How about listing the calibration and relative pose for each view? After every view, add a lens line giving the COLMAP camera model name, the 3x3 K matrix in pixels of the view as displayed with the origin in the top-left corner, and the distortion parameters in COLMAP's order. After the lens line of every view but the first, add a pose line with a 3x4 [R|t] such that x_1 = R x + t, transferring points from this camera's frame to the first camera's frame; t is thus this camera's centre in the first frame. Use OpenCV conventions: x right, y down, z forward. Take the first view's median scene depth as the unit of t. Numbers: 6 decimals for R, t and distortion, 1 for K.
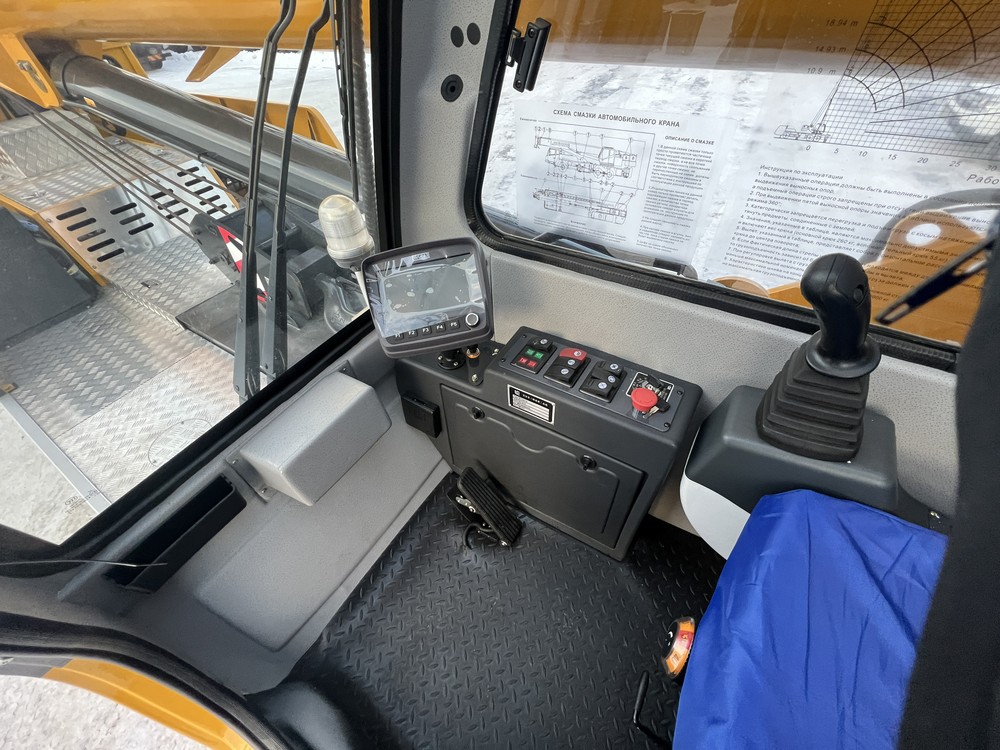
lens RADIAL K [[398.5, 0, 500.0], [0, 398.5, 375.0], [0, 0, 1]] dist [-0.002467, -0.000110]
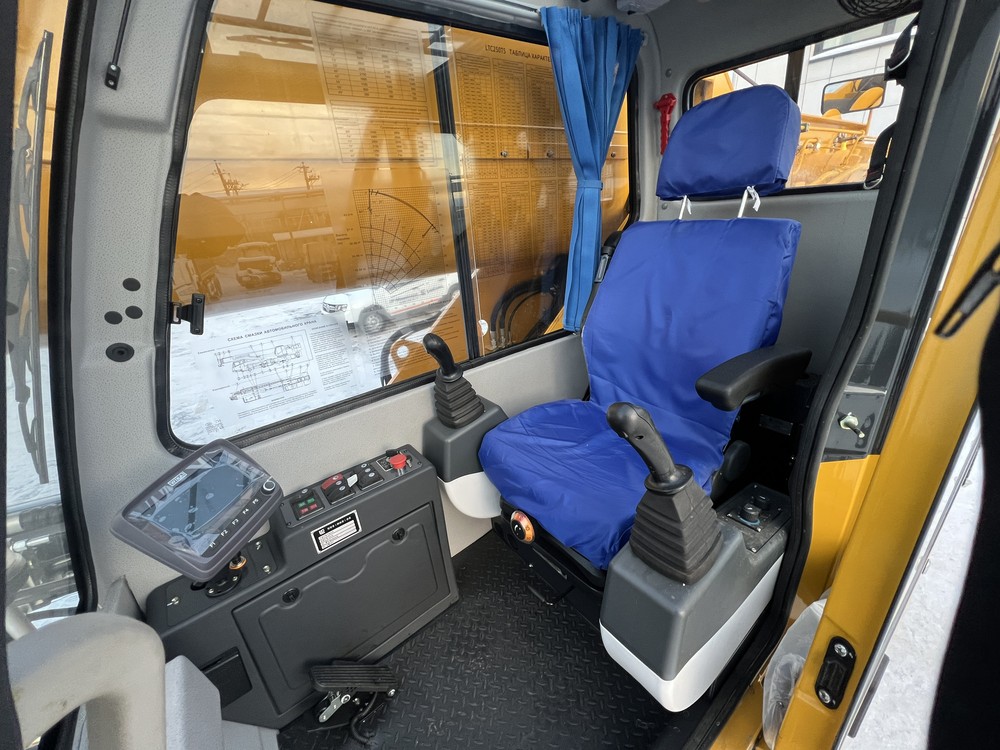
lens RADIAL K [[398.5, 0, 500.0], [0, 398.5, 375.0], [0, 0, 1]] dist [-0.002467, -0.000110]
pose [[0.348396, -0.337294, 0.874559, -0.755389], [0.721559, 0.692049, -0.020541, 0.150243], [-0.598309, 0.638202, 0.484484, -0.186202]]
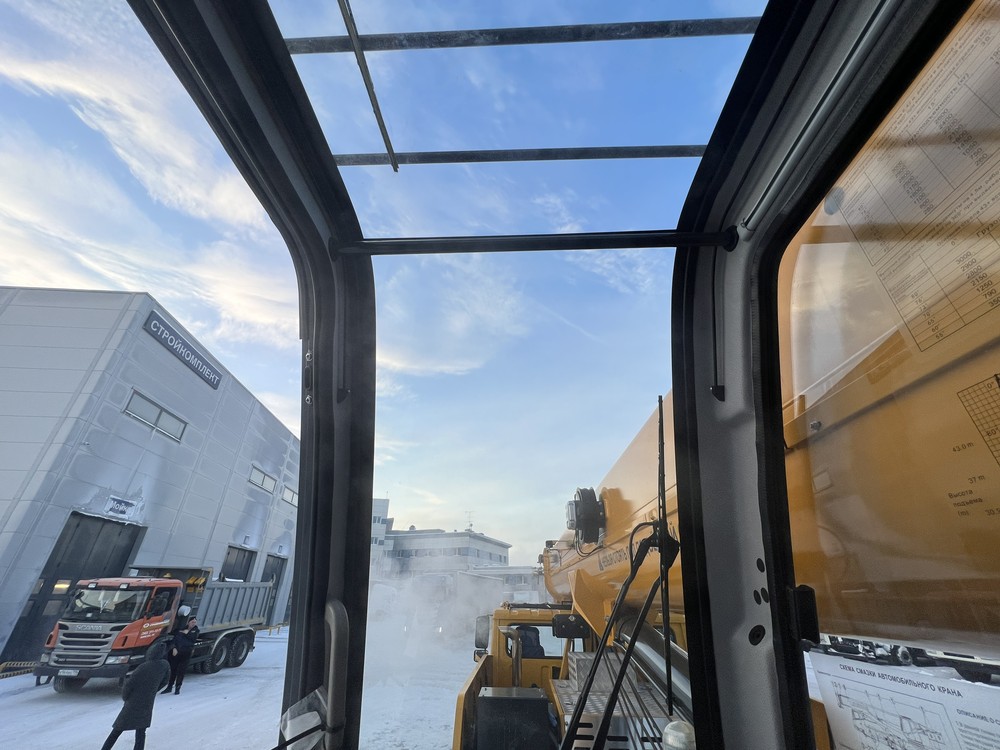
lens RADIAL K [[398.5, 0, 500.0], [0, 398.5, 375.0], [0, 0, 1]] dist [-0.002467, -0.000110]
pose [[0.493596, -0.362565, -0.790512, 0.688608], [-0.655585, 0.442149, -0.612137, 0.148304], [0.571464, 0.820397, -0.019449, -0.035185]]
